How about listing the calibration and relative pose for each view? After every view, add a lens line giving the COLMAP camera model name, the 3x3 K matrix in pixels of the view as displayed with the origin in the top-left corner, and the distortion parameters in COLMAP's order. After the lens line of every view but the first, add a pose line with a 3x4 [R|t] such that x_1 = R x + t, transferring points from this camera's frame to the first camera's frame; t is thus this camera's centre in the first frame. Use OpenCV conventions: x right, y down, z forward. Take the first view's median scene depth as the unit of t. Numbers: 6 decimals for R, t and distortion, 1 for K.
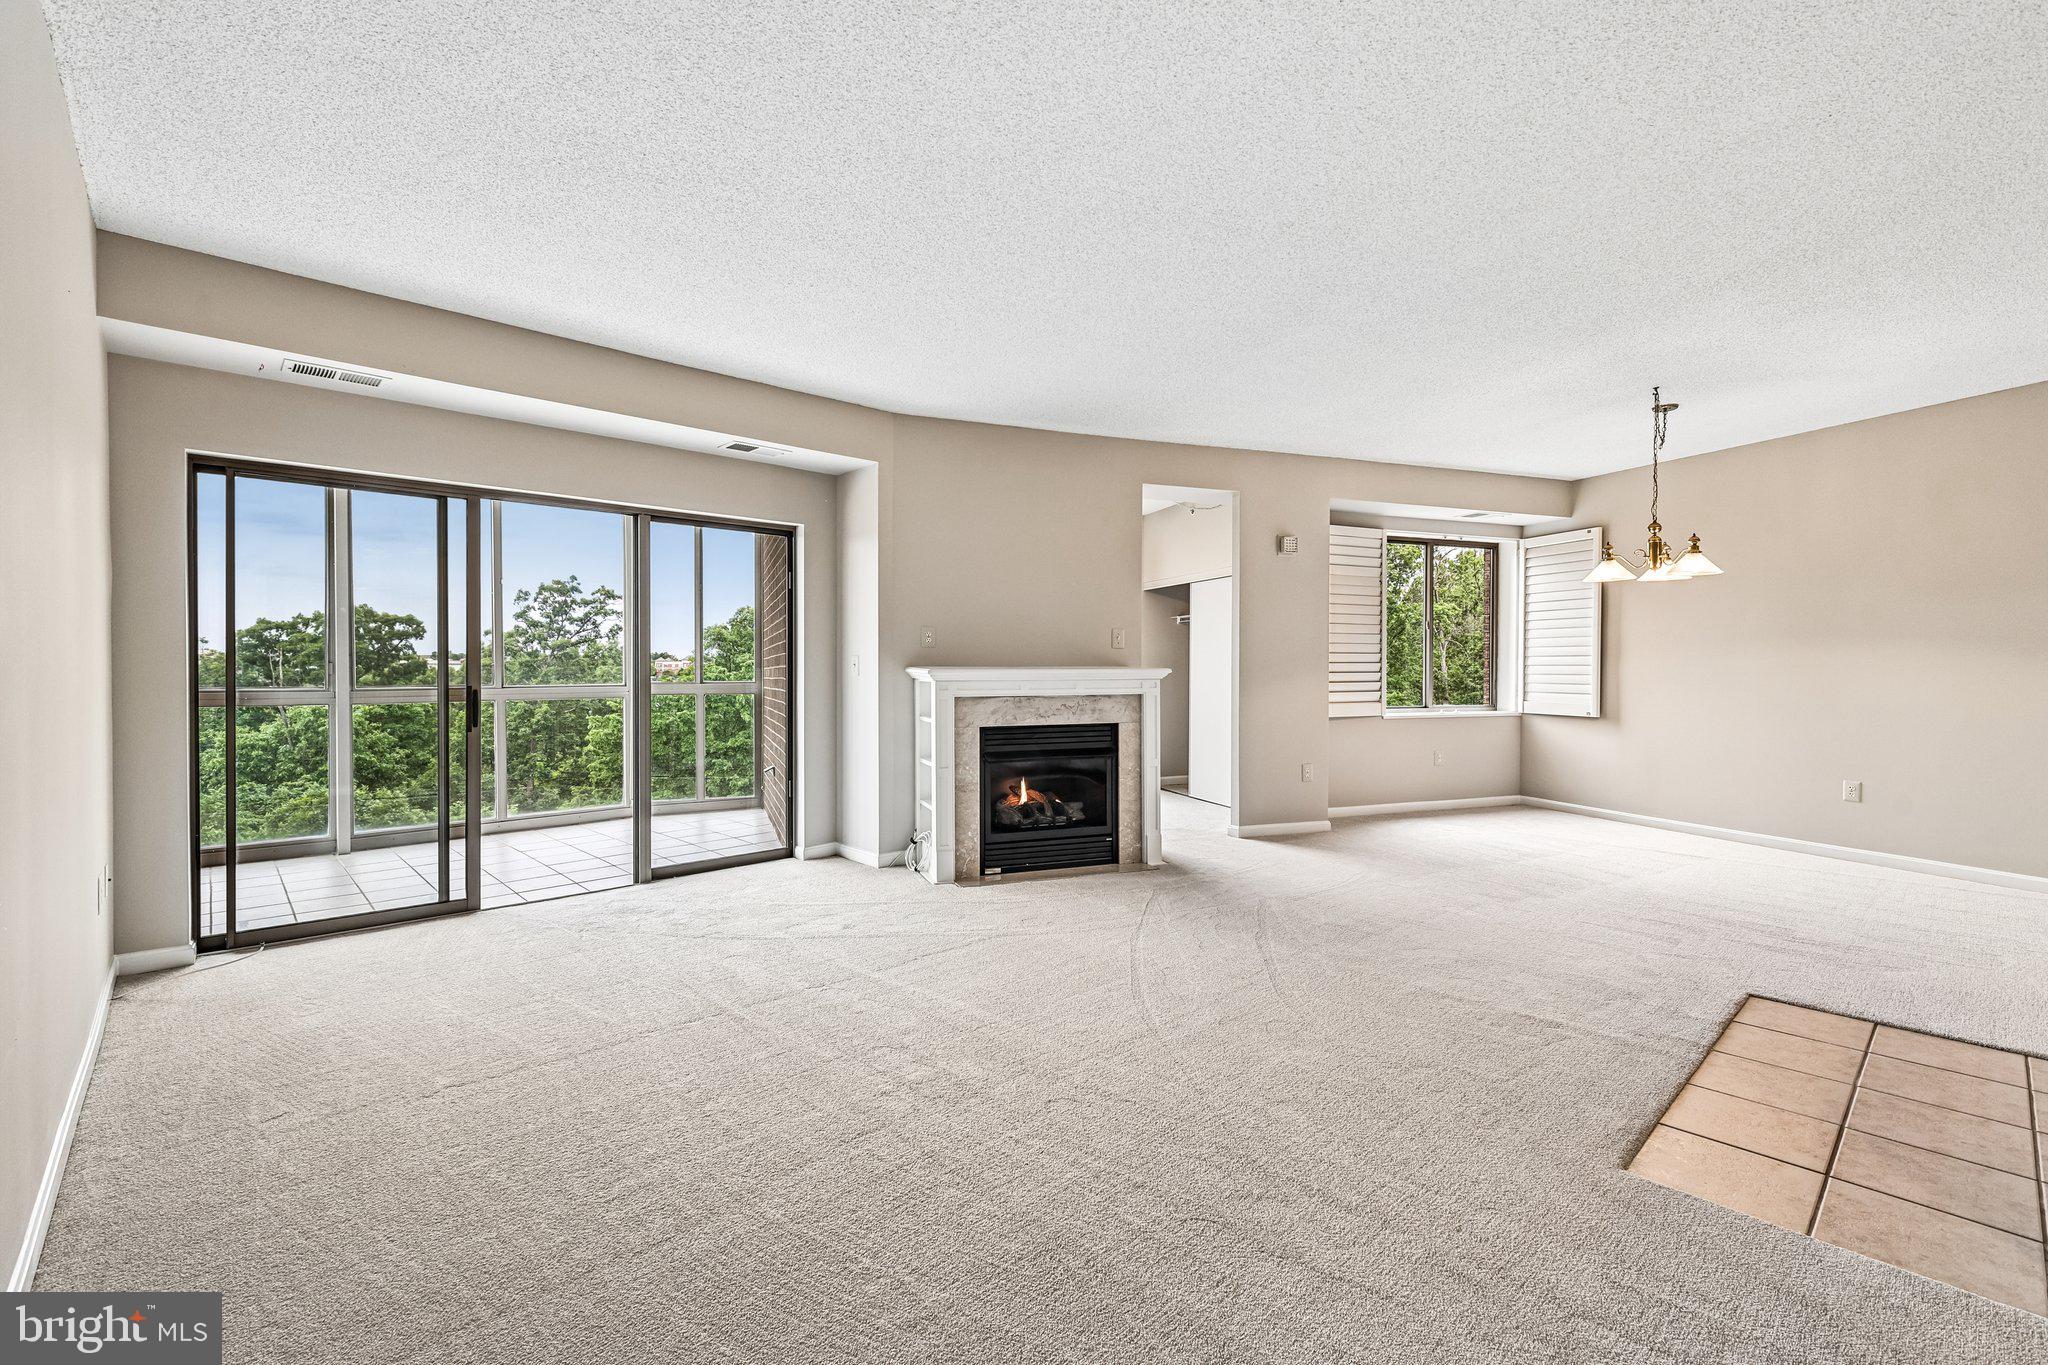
lens RADIAL K [[903.1, 0, 1034.3], [0, 903.1, 675.9], [0, 0, 1]] dist [0.007836, -0.000286]
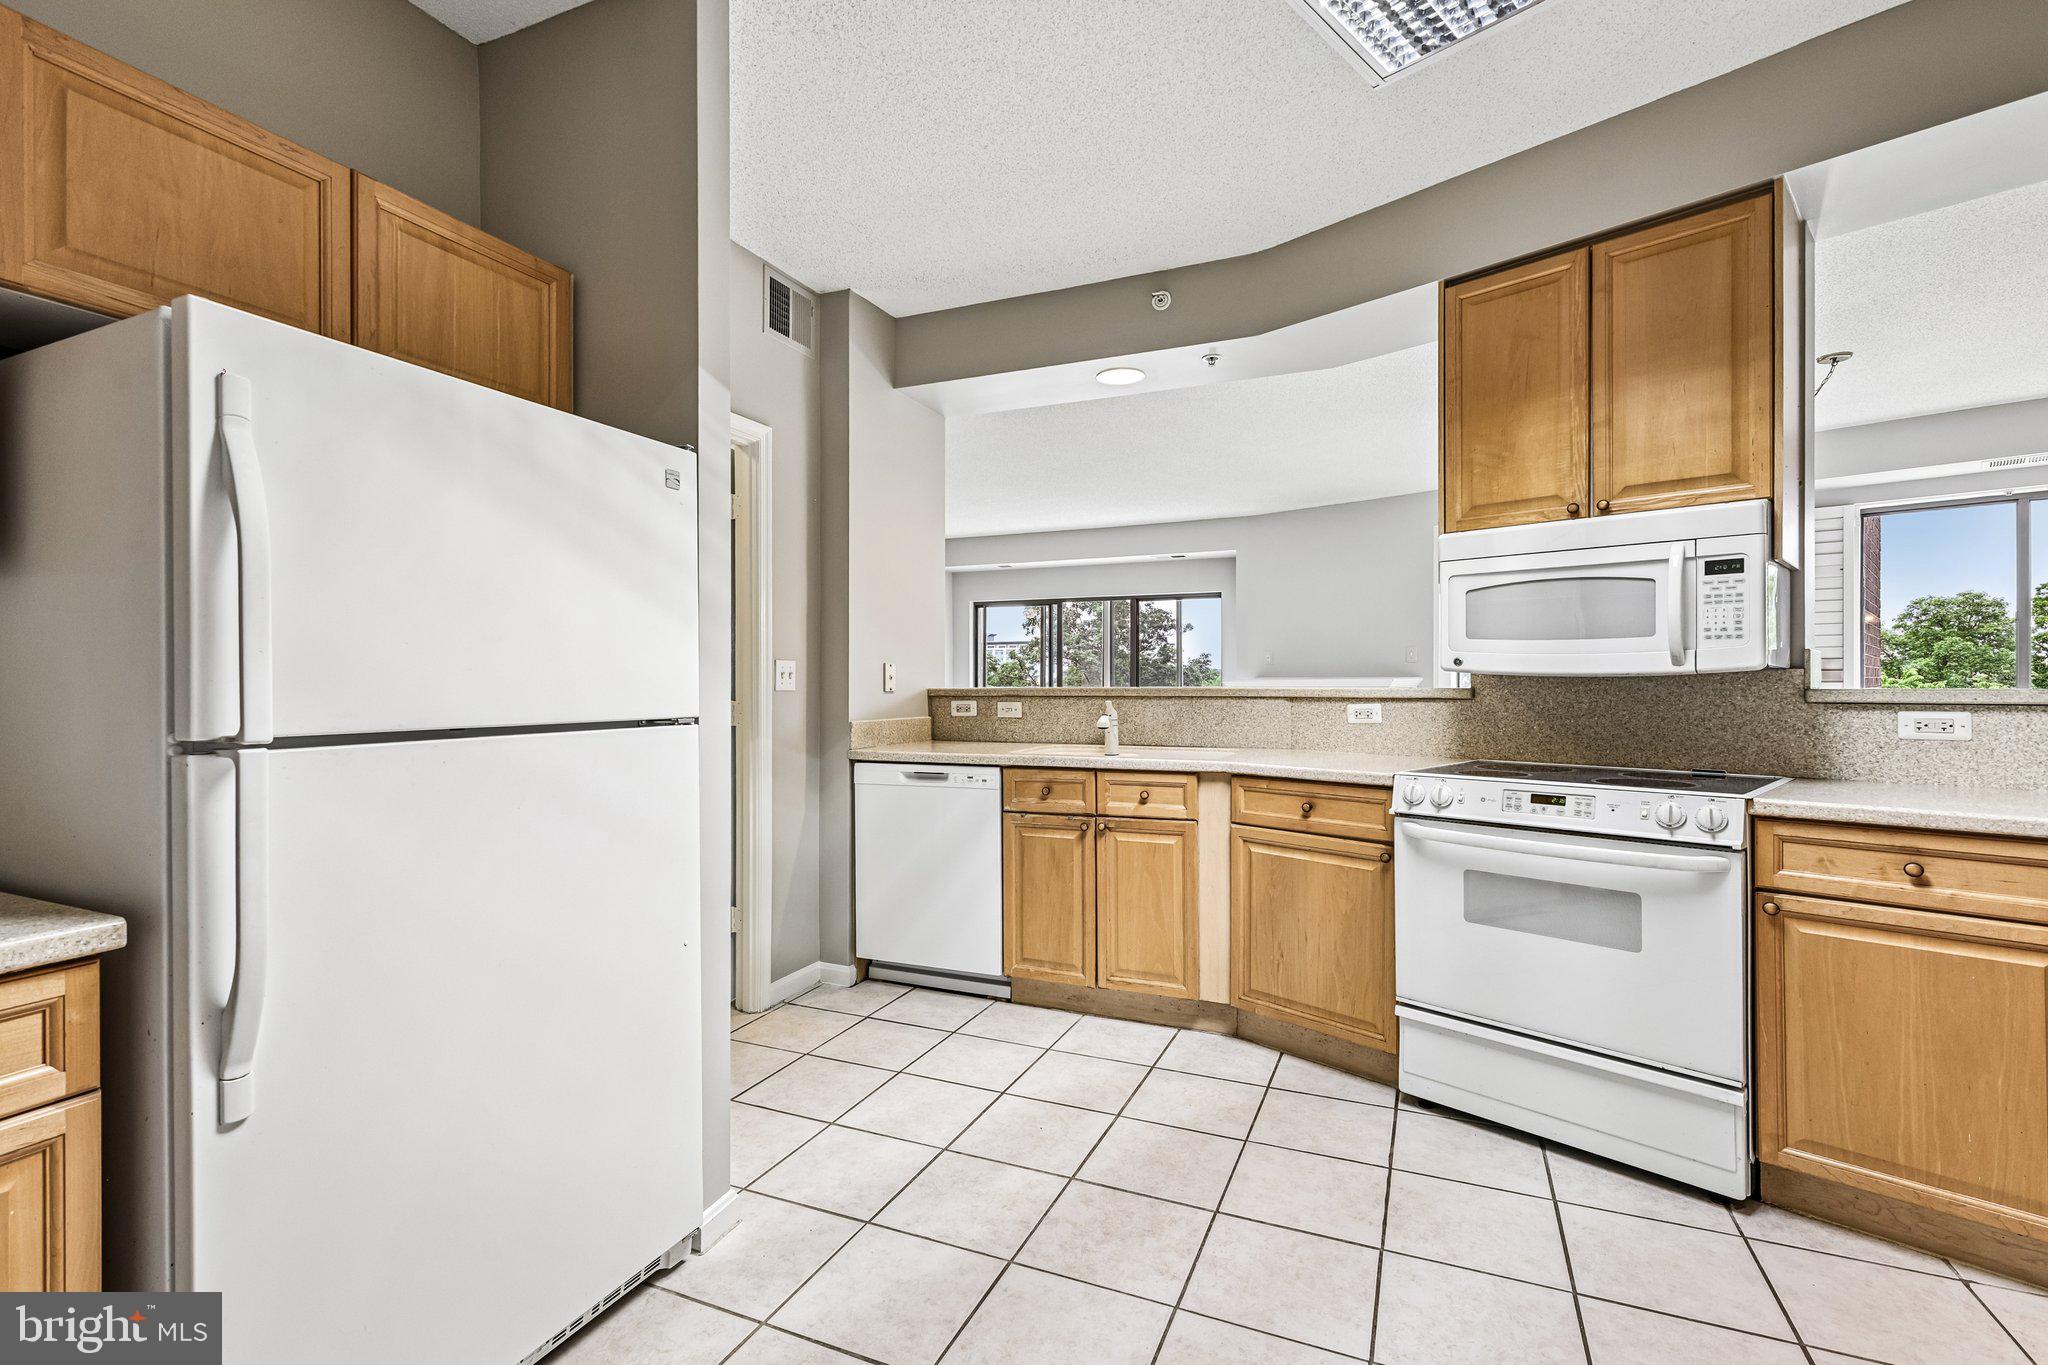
lens RADIAL K [[903.1, 0, 1034.3], [0, 903.1, 675.9], [0, 0, 1]] dist [0.007836, -0.000286]
pose [[0.412811, -0.002850, -0.910812, 1.206584], [-0.010091, 0.999919, -0.007703, 0.006269], [0.910761, 0.012370, 0.412749, -0.001186]]
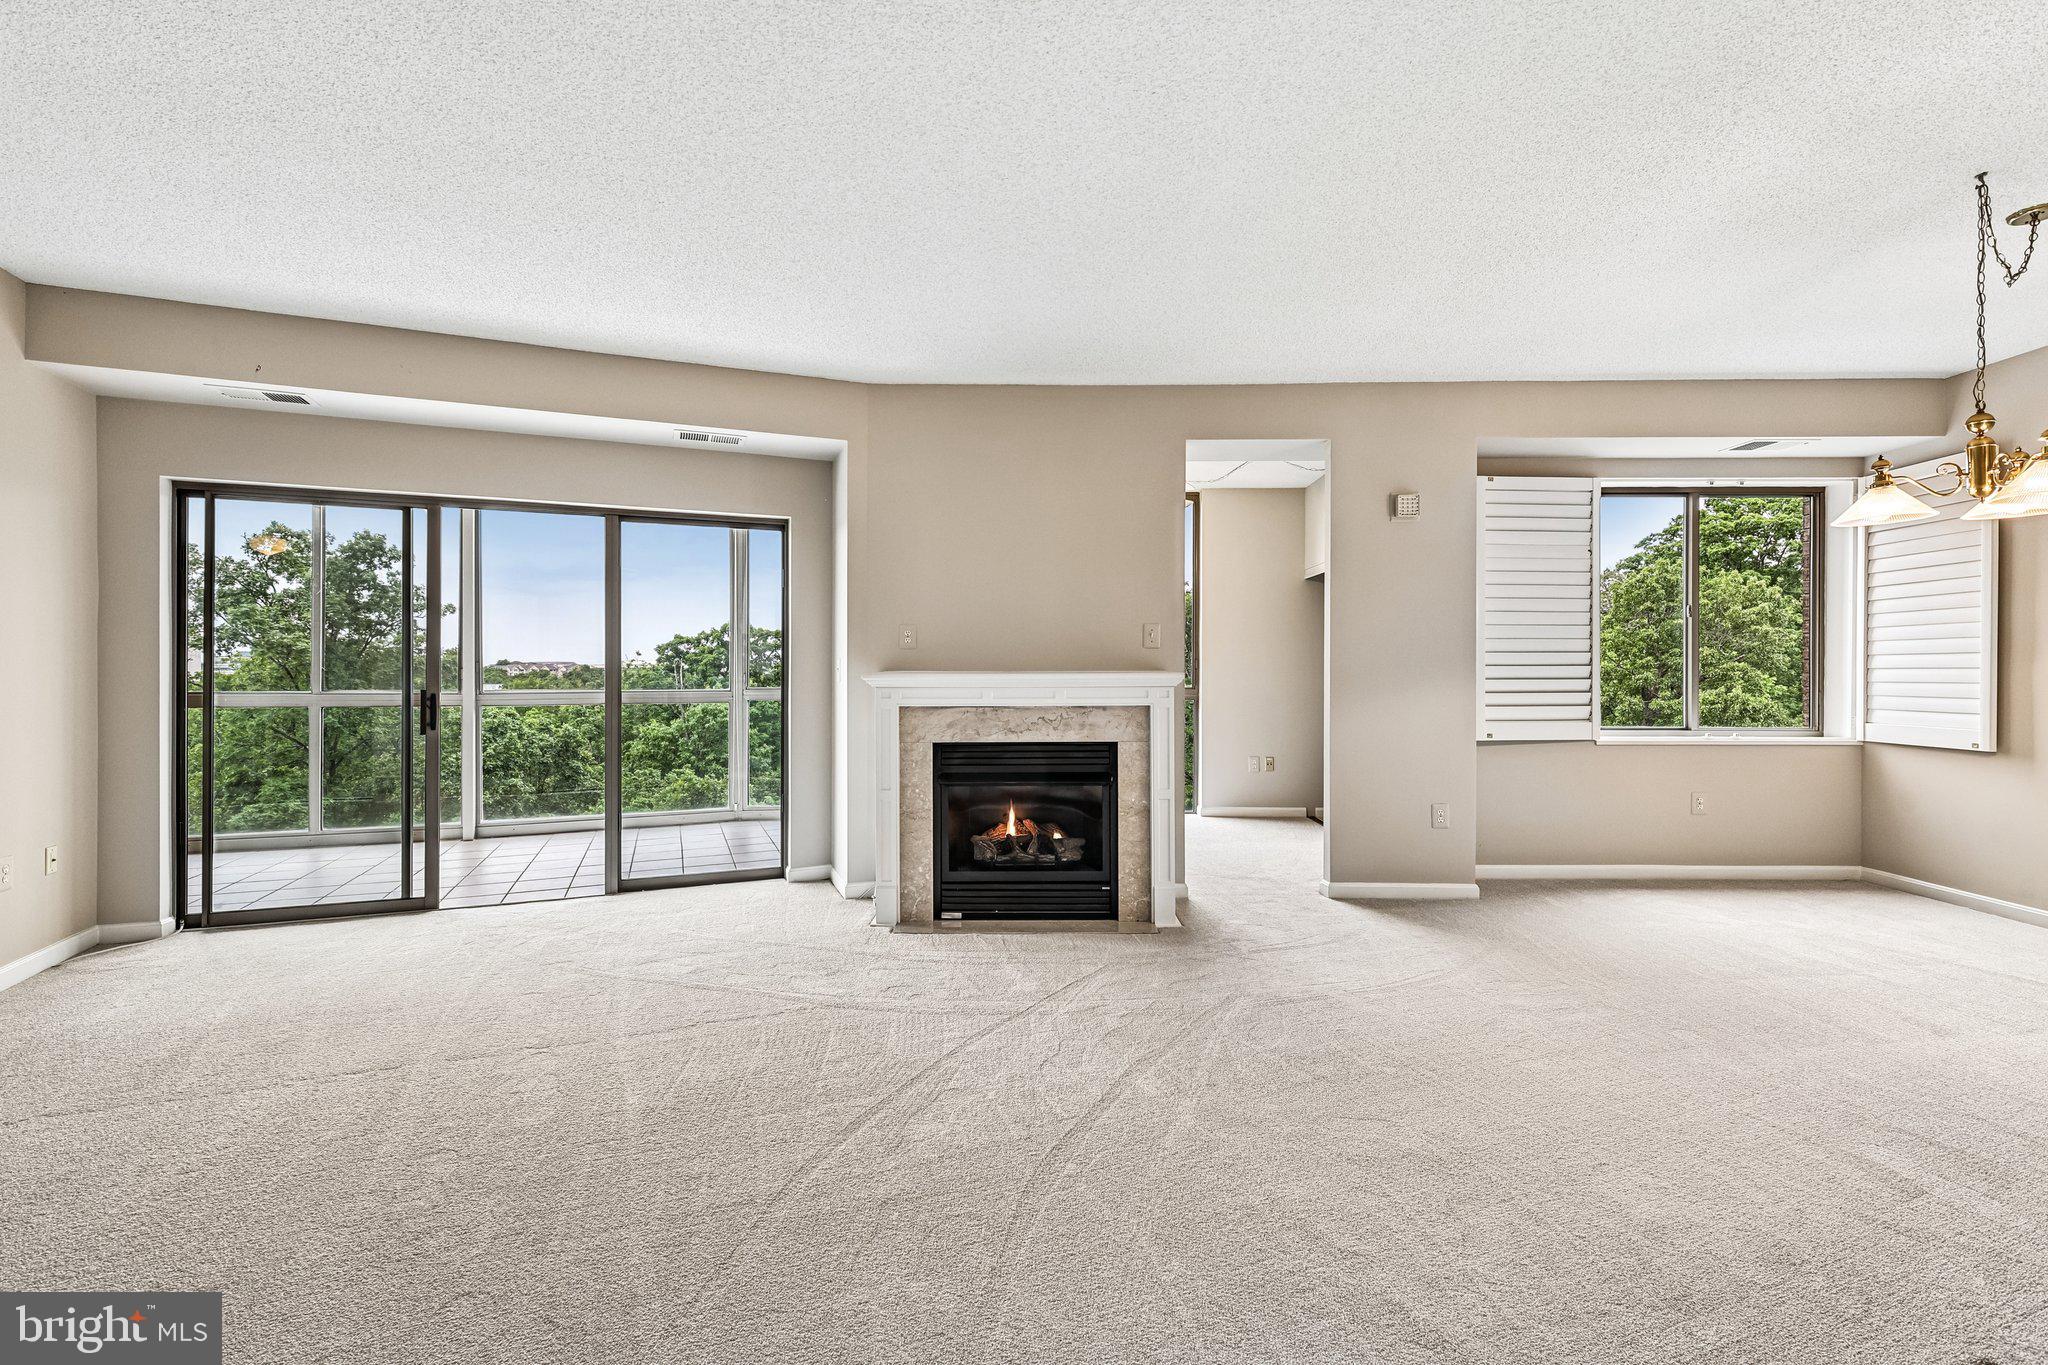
lens RADIAL K [[903.1, 0, 1034.3], [0, 903.1, 675.9], [0, 0, 1]] dist [0.007836, -0.000286]
pose [[0.931332, 0.000206, -0.364170, 0.317858], [-0.003028, 0.999970, -0.007178, 0.000284], [0.364158, 0.007788, 0.931305, 0.239816]]
